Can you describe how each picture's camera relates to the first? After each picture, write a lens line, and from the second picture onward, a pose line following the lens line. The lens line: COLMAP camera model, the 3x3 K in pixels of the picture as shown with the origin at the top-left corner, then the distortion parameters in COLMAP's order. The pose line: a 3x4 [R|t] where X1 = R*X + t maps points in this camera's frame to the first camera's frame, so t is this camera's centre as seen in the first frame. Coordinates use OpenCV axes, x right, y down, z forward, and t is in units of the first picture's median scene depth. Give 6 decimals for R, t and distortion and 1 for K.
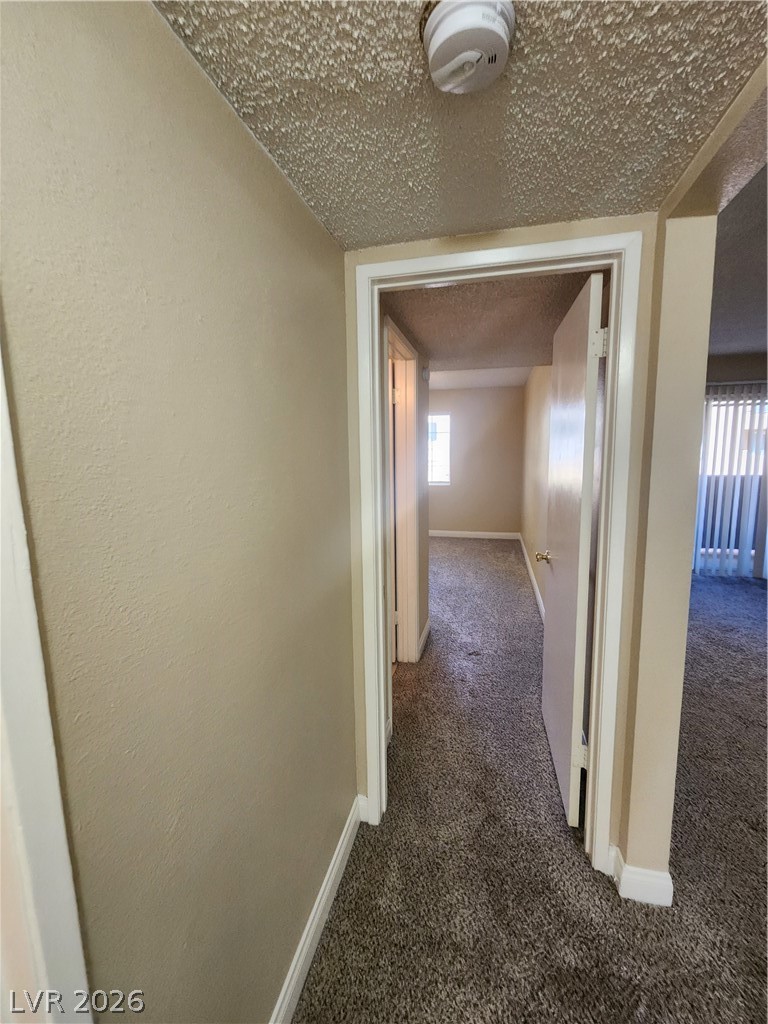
lens RADIAL K [[419.5, 0, 386.8], [0, 419.5, 510.4], [0, 0, 1]] dist [-0.001136, -0.001182]
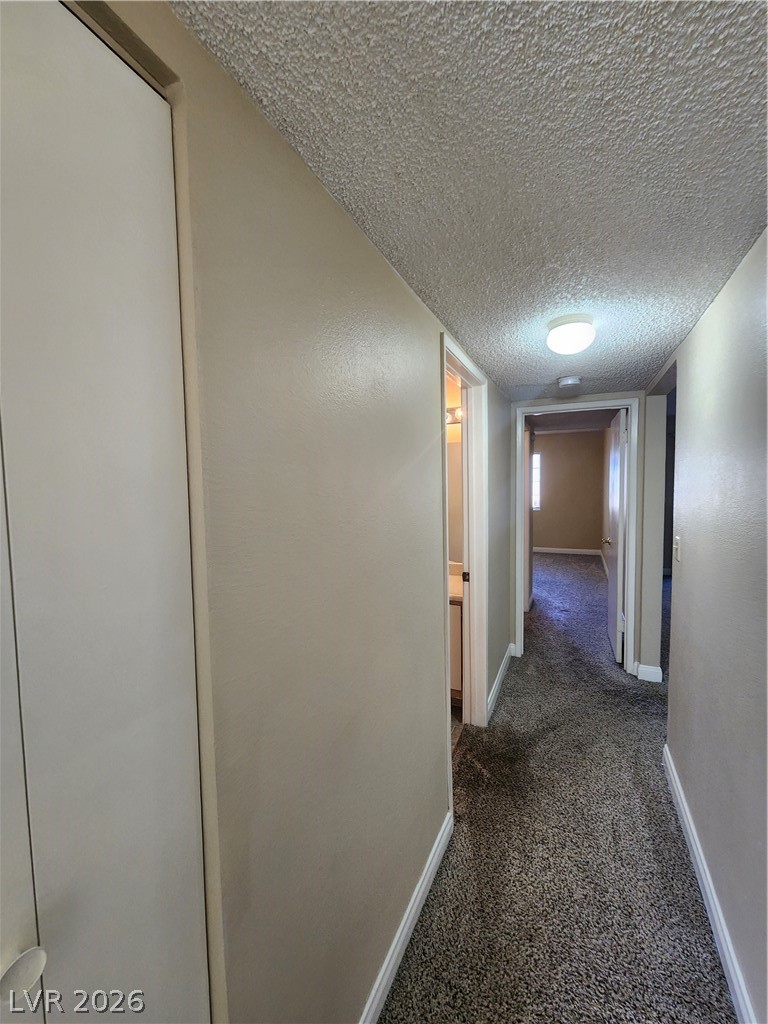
lens RADIAL K [[416.9, 0, 384.0], [0, 416.9, 512.0], [0, 0, 1]] dist [-0.001451, -0.001379]
pose [[0.982729, 0.013271, -0.184573, -0.171148], [-0.026038, 0.997418, -0.066923, 0.090409], [0.183209, 0.070573, 0.980538, -0.671301]]
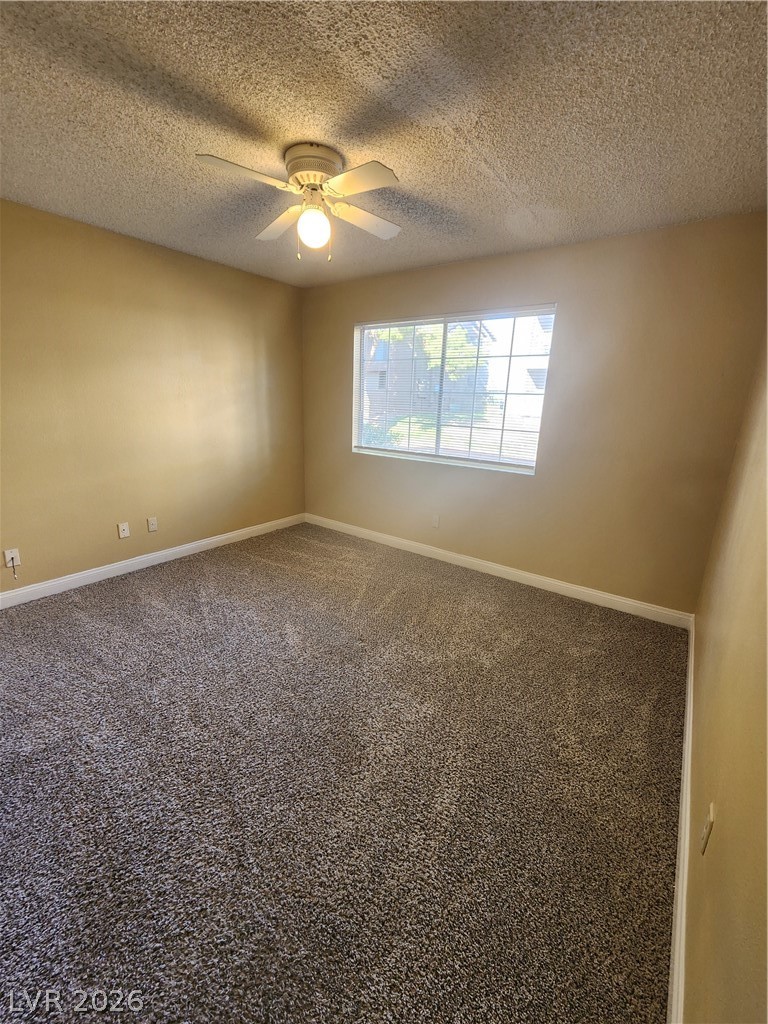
lens RADIAL K [[419.5, 0, 386.8], [0, 419.5, 510.4], [0, 0, 1]] dist [-0.001136, -0.001182]
pose [[0.925393, 0.142541, -0.351184, 0.374362], [-0.096574, 0.984679, 0.145191, -0.160214], [0.366499, -0.100443, 0.924981, 1.157134]]
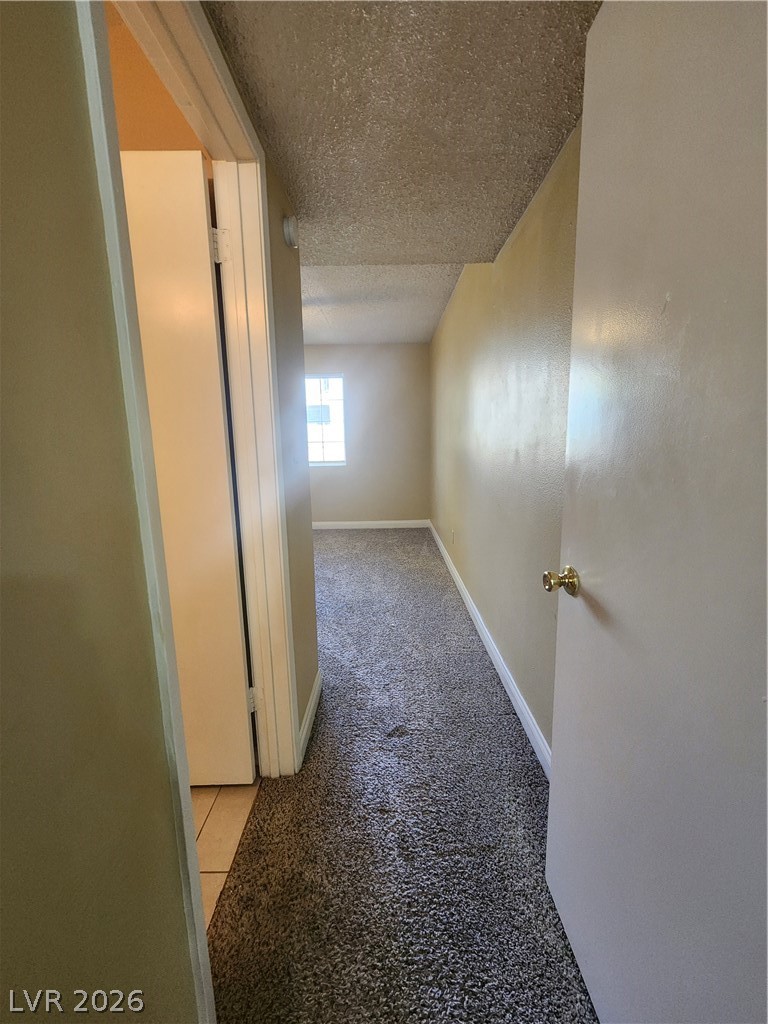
lens RADIAL K [[419.5, 0, 386.8], [0, 419.5, 510.4], [0, 0, 1]] dist [-0.001136, -0.001182]
pose [[0.969716, -0.042752, 0.240465, 0.064359], [0.036196, 0.998844, 0.031617, 0.010029], [-0.241539, -0.021955, 0.970143, 0.425561]]
